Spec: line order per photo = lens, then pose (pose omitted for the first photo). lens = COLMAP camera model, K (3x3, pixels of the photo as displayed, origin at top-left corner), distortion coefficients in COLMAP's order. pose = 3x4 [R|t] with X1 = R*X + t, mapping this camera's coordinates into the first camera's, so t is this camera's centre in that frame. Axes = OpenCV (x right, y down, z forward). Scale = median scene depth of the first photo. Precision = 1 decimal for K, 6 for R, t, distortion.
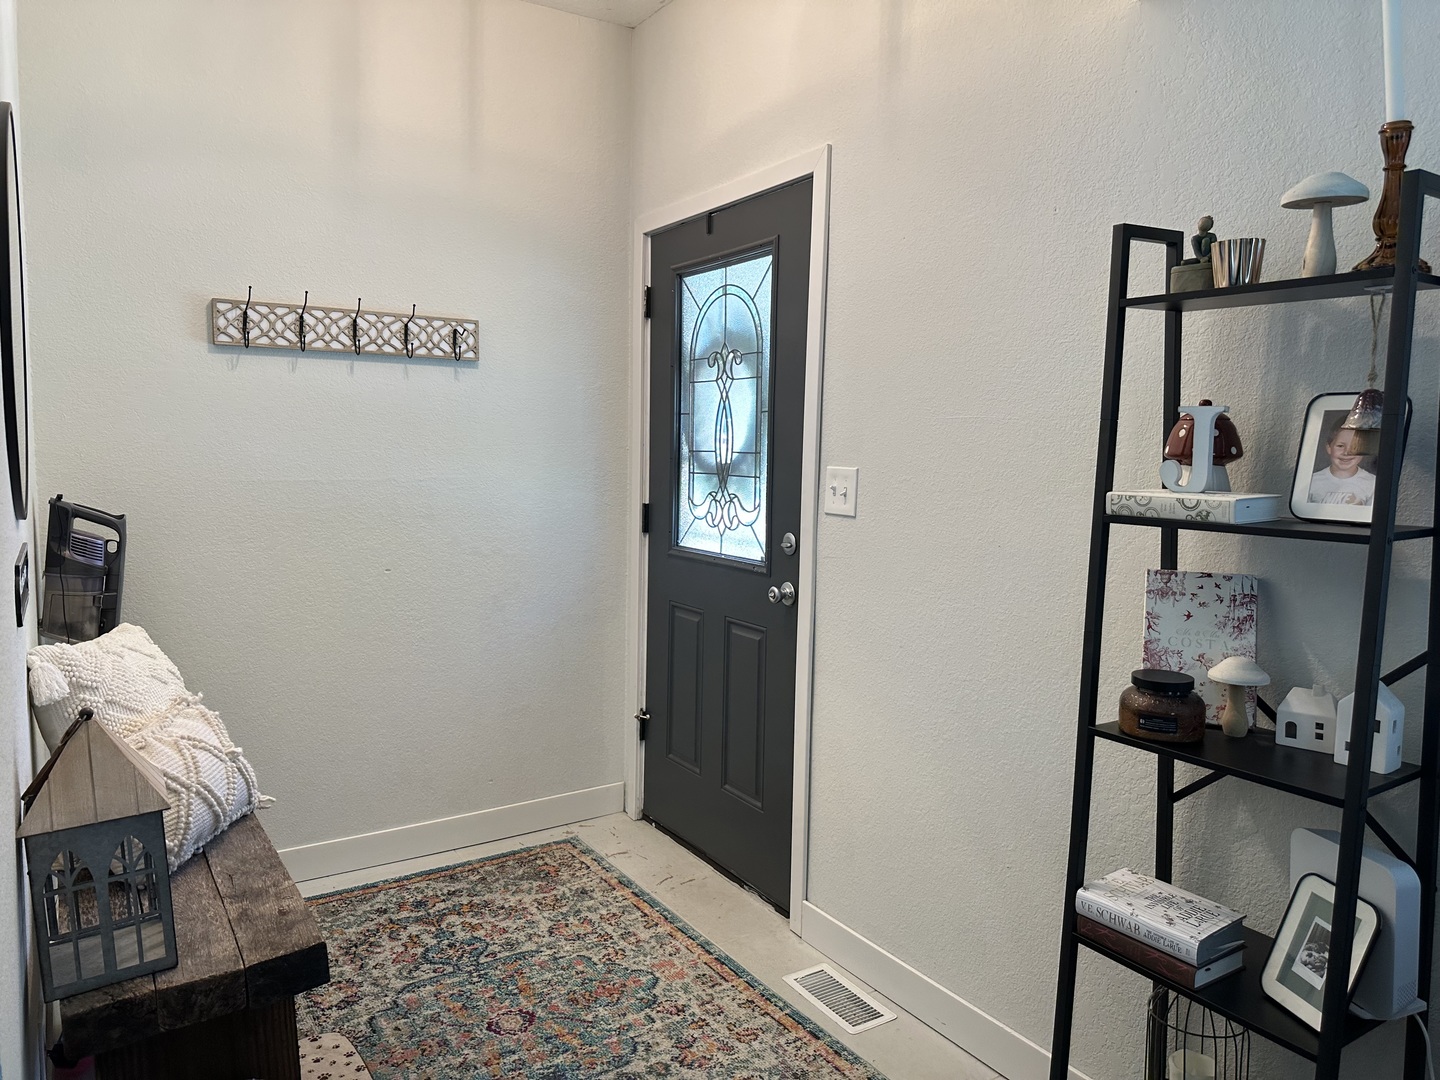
lens RADIAL K [[1016.3, 0, 719.7], [0, 1016.3, 536.5], [0, 0, 1]] dist [0.004581, -0.014578]
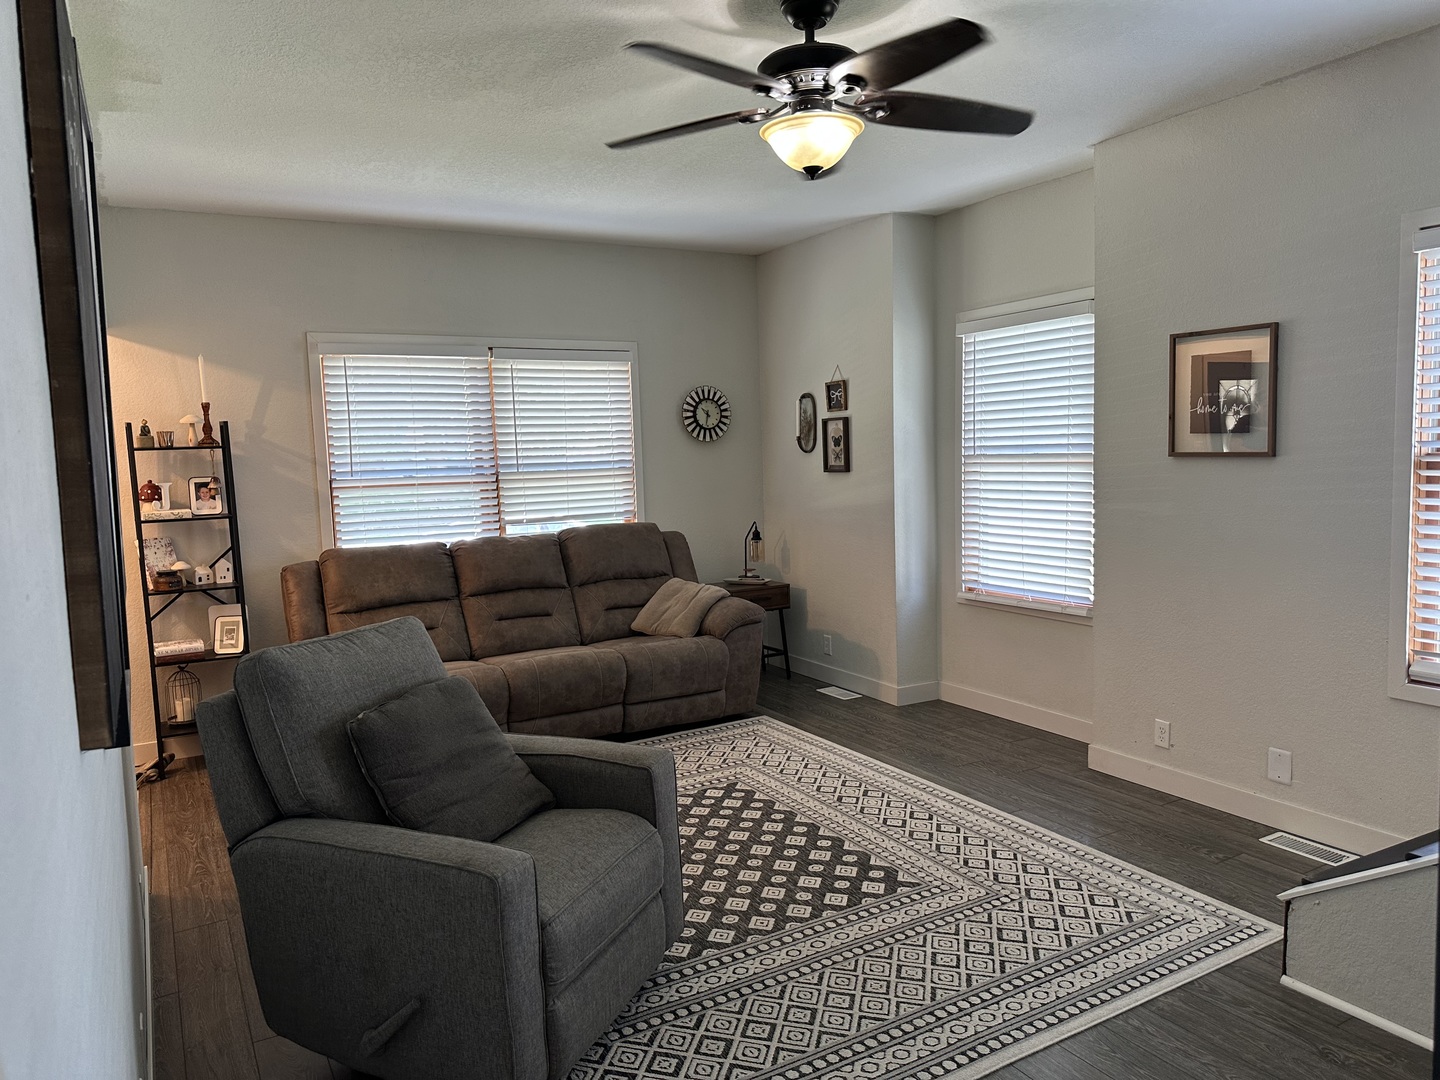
lens RADIAL K [[1016.3, 0, 728.3], [0, 1016.3, 546.3], [0, 0, 1]] dist [0.004581, -0.014578]
pose [[0.051094, -0.110449, 0.992568, -2.573566], [0.114172, 0.987996, 0.104063, -0.060686], [-0.992146, 0.108006, 0.063091, -0.902098]]
